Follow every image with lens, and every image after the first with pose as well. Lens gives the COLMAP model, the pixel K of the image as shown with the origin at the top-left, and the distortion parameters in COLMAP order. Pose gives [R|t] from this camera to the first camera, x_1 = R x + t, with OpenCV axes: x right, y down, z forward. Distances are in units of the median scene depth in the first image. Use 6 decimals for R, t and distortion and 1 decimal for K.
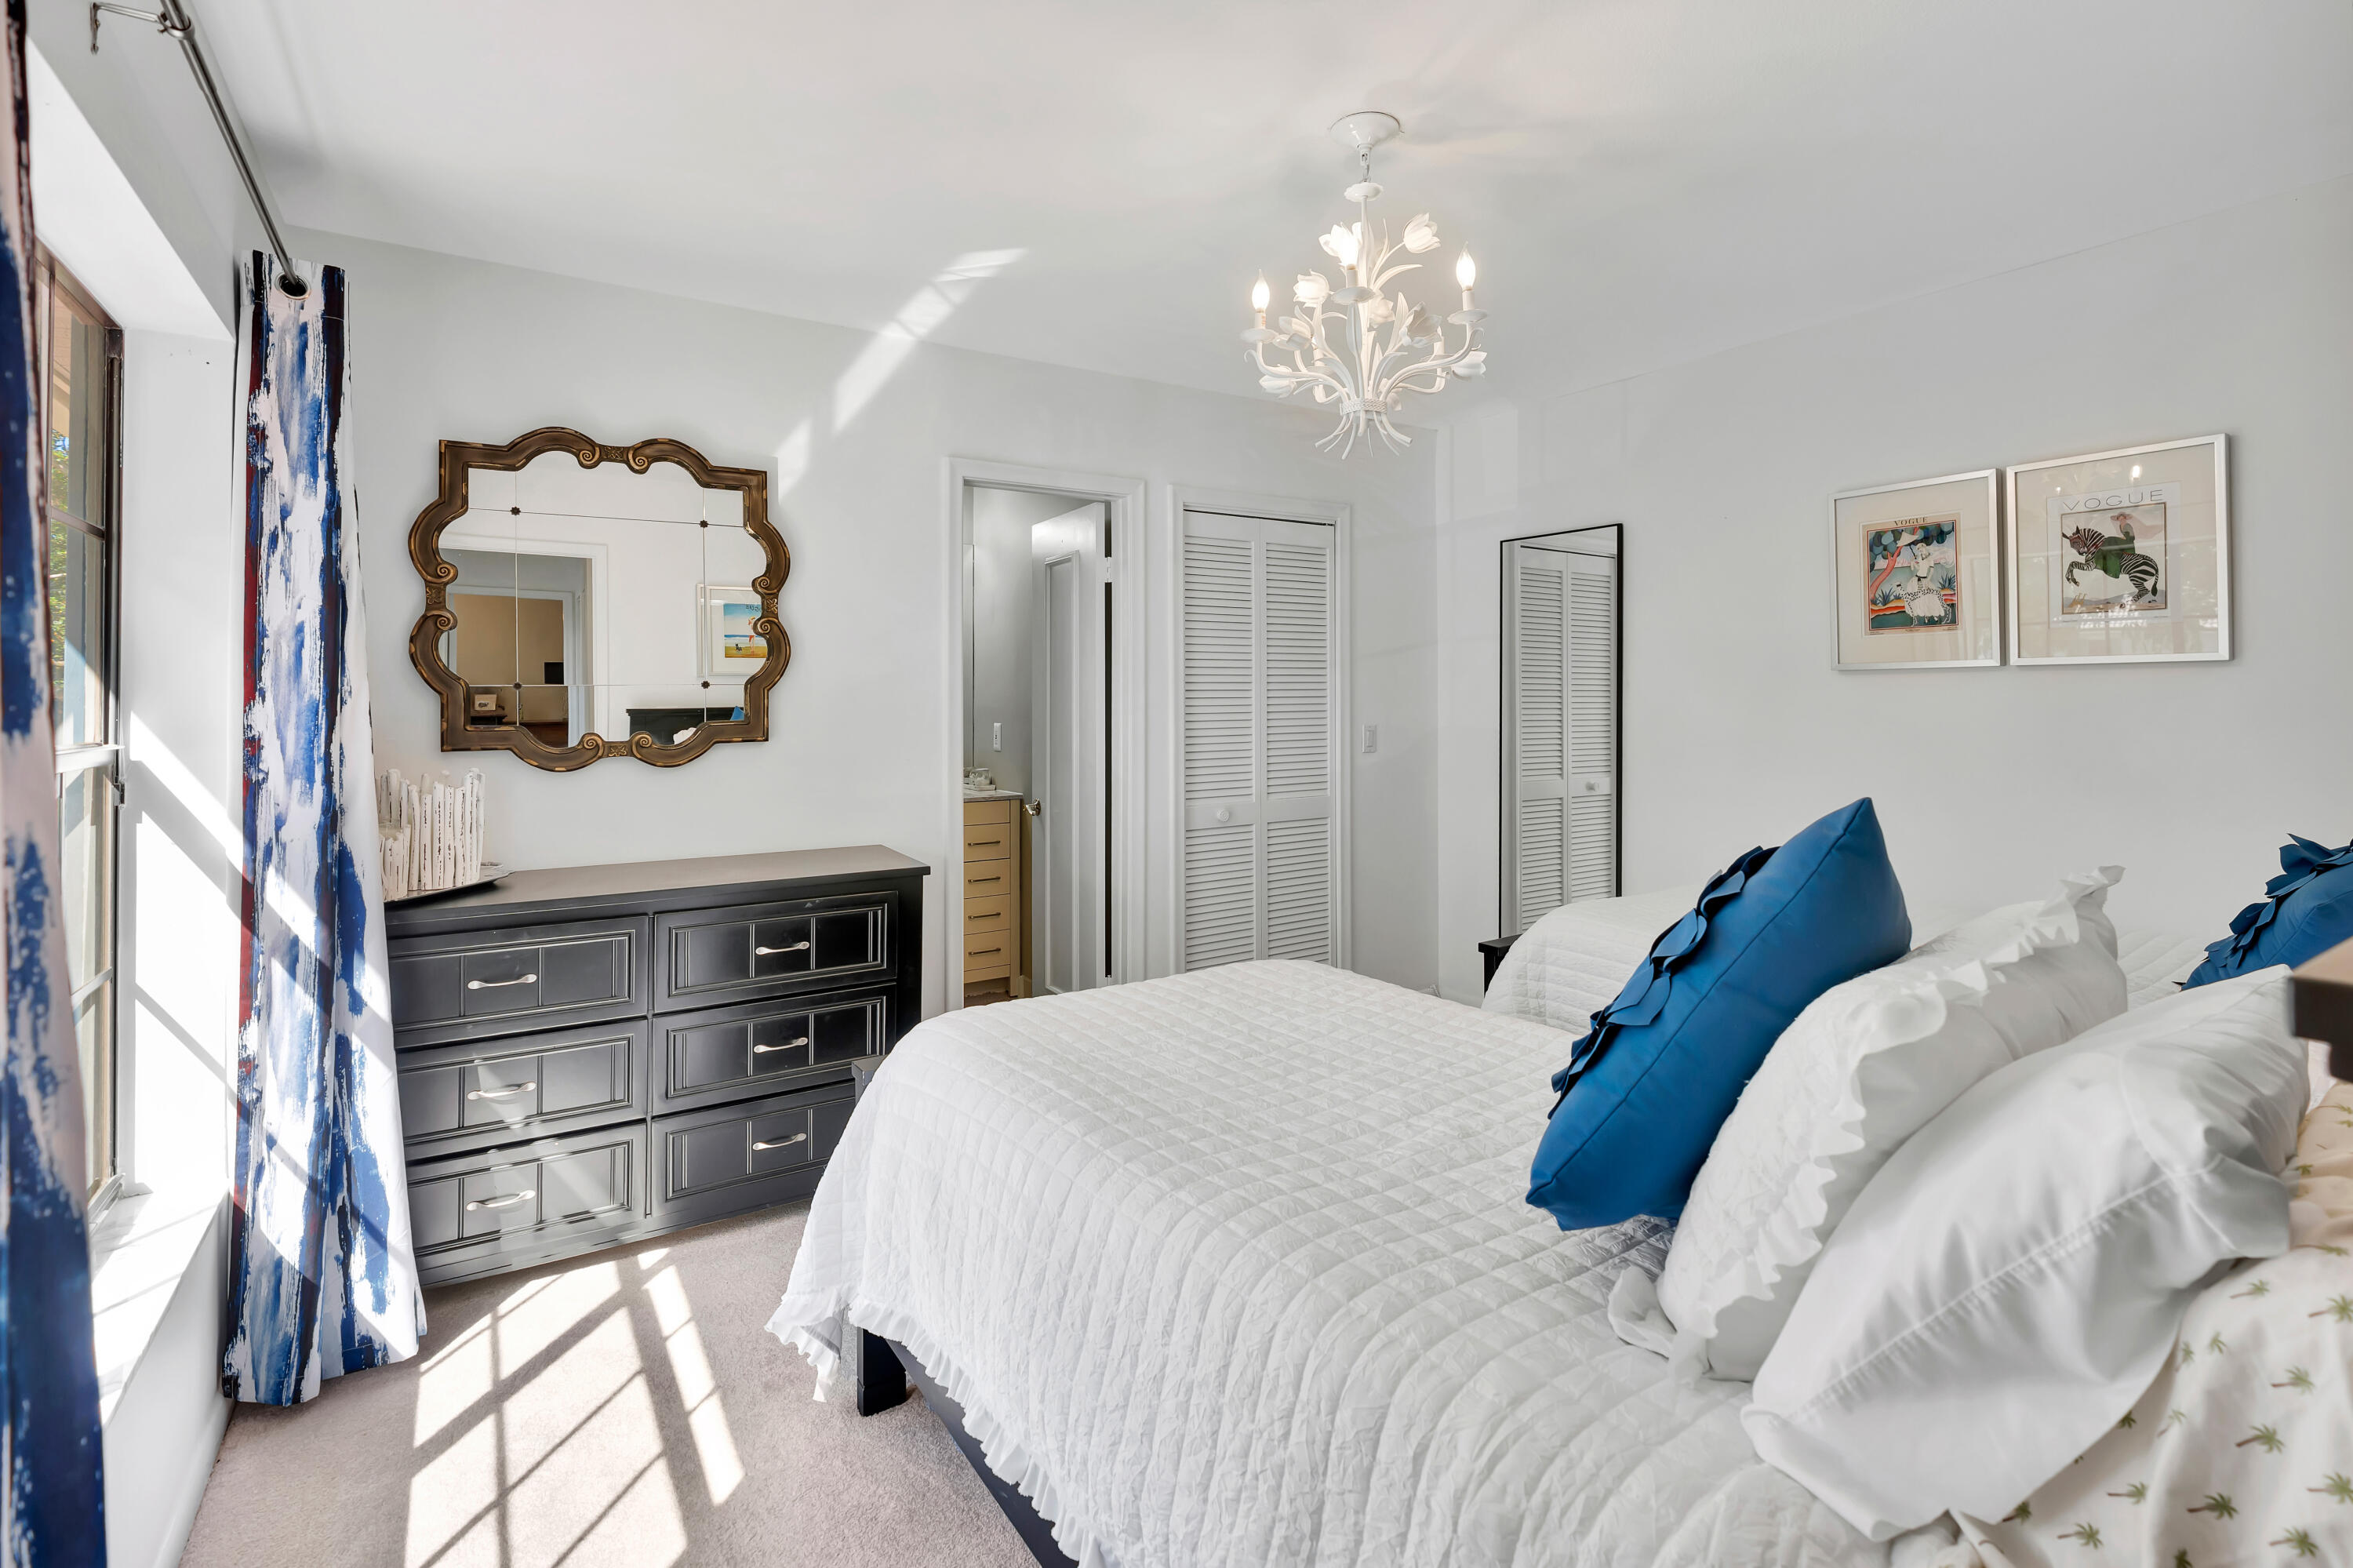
lens RADIAL K [[1070.1, 0, 1162.4], [0, 1070.1, 685.5], [0, 0, 1]] dist [-0.006857, 0.005902]
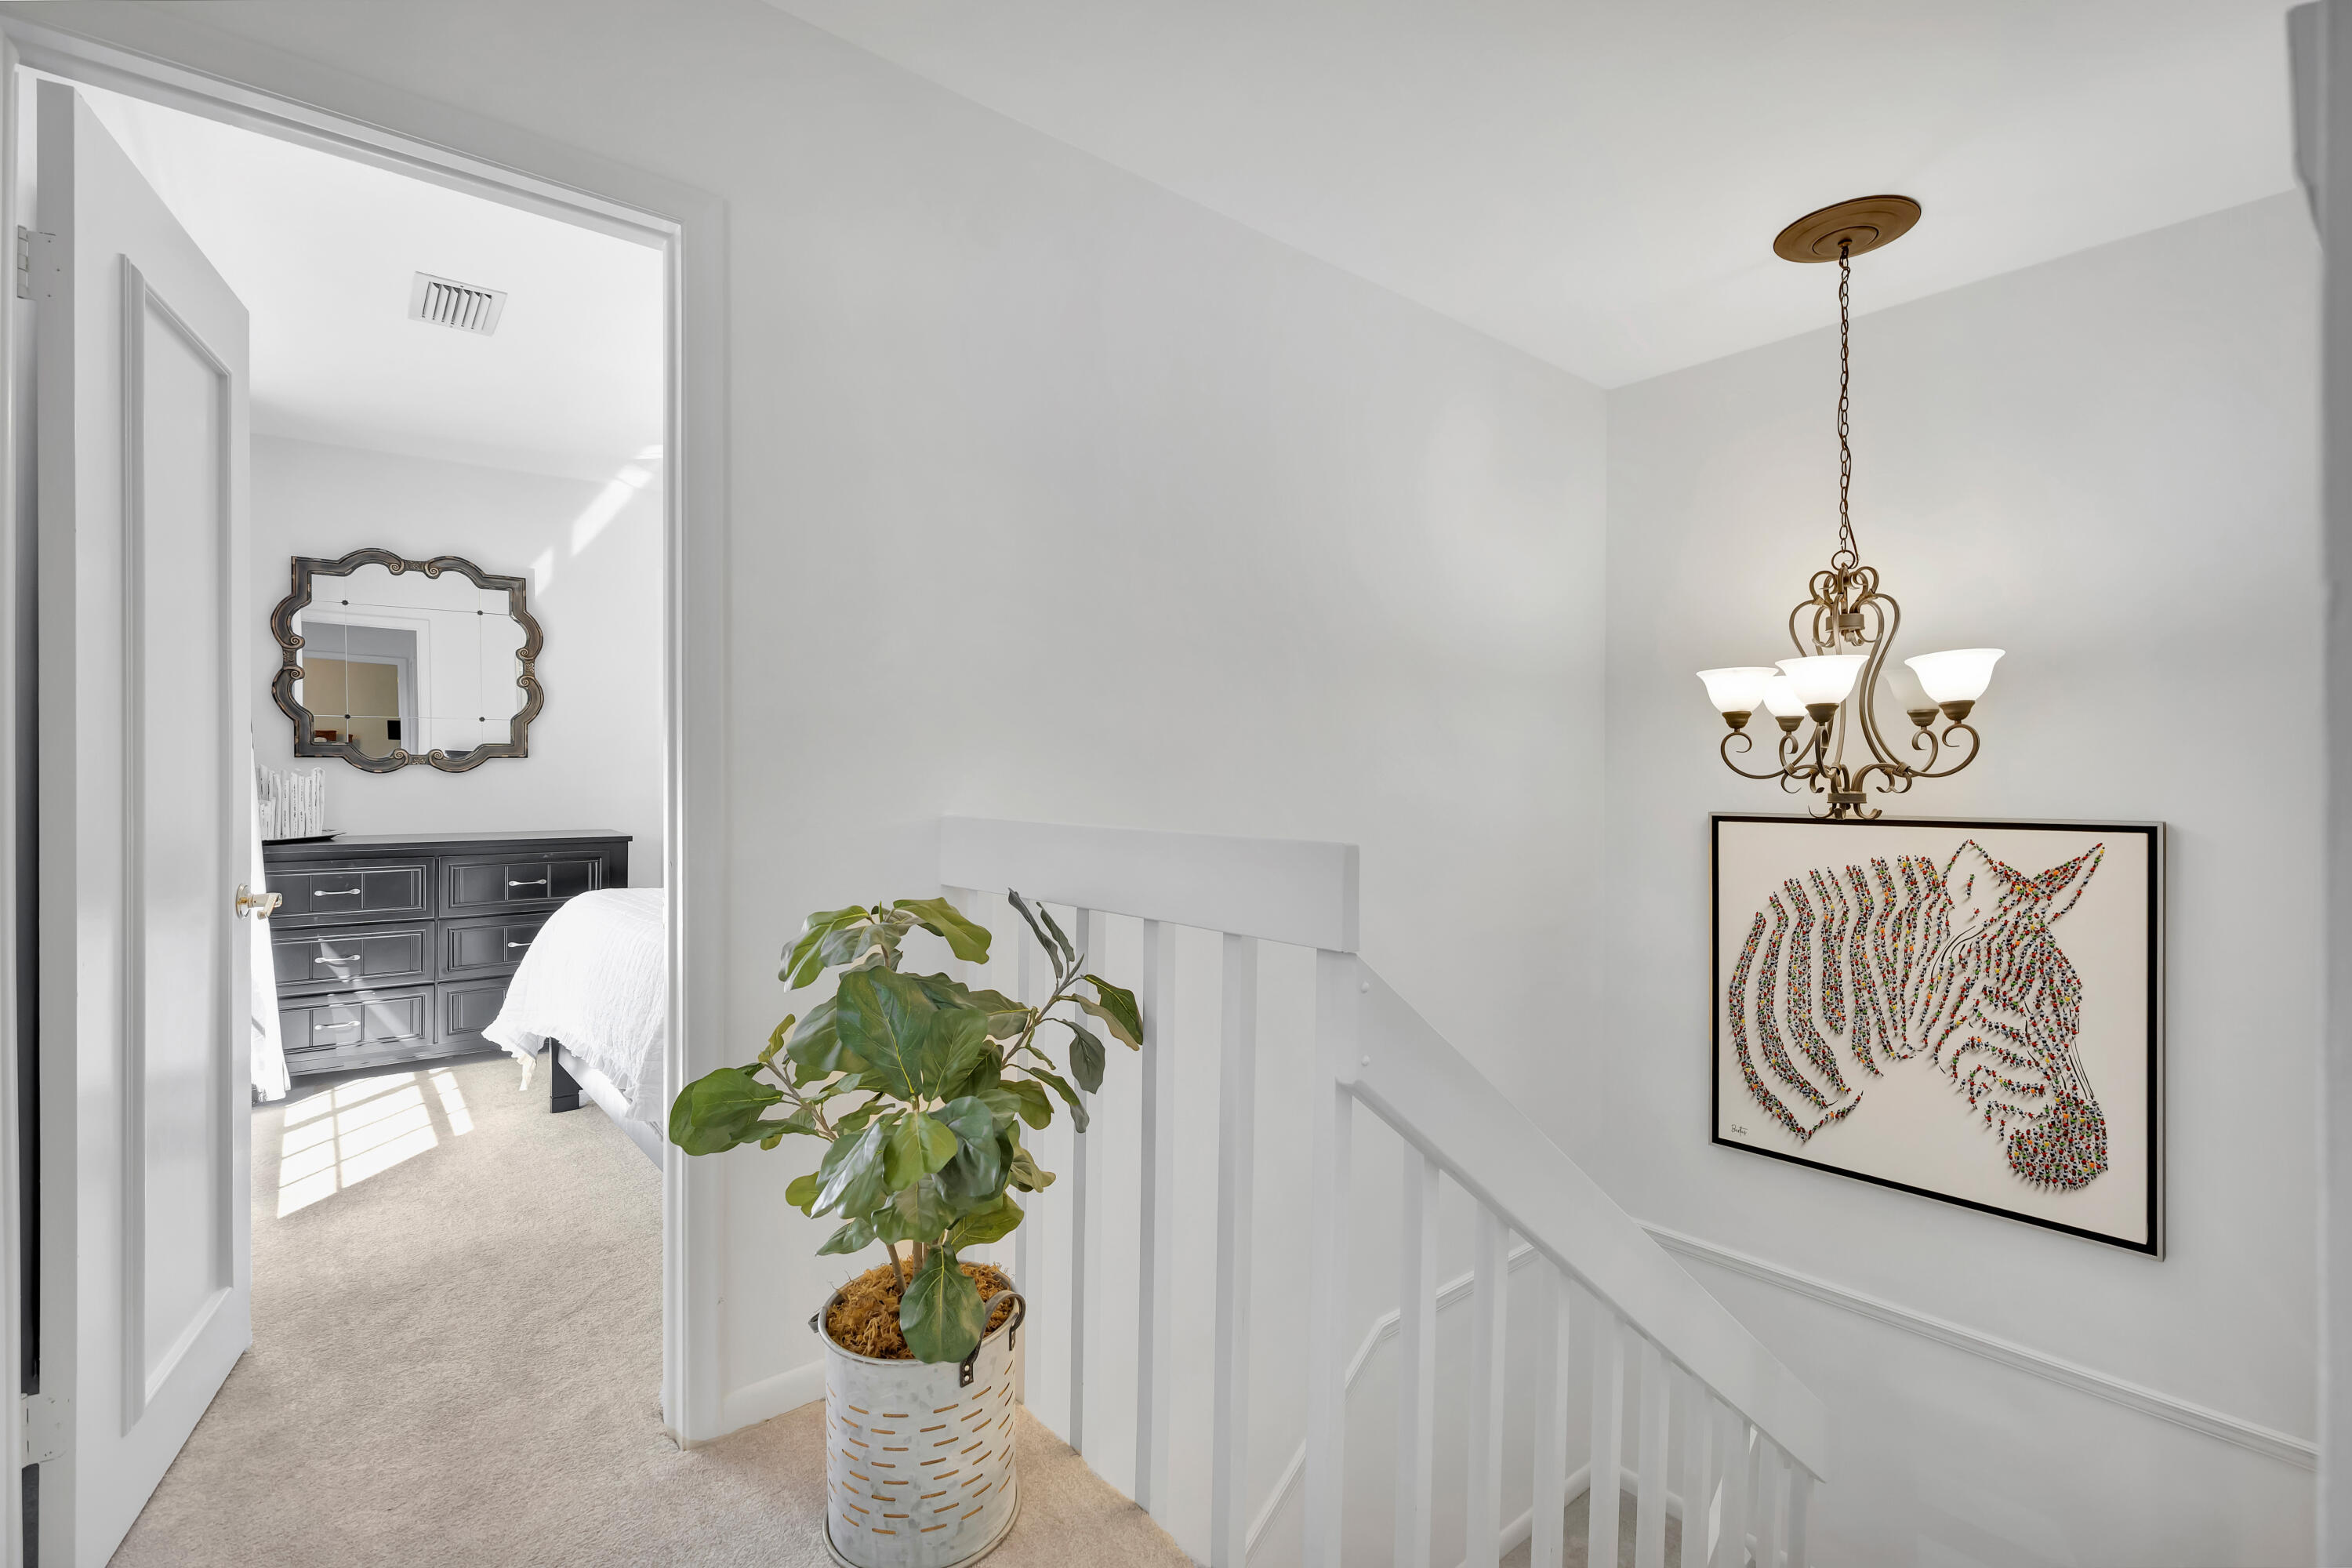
lens RADIAL K [[1069.6, 0, 1174.7], [0, 1069.6, 788.3], [0, 0, 1]] dist [-0.006857, 0.005902]
pose [[0.994650, 0.004775, 0.103194, 0.423800], [-0.006875, 0.999776, 0.020002, 0.064913], [-0.103076, -0.020604, 0.994460, -0.654755]]
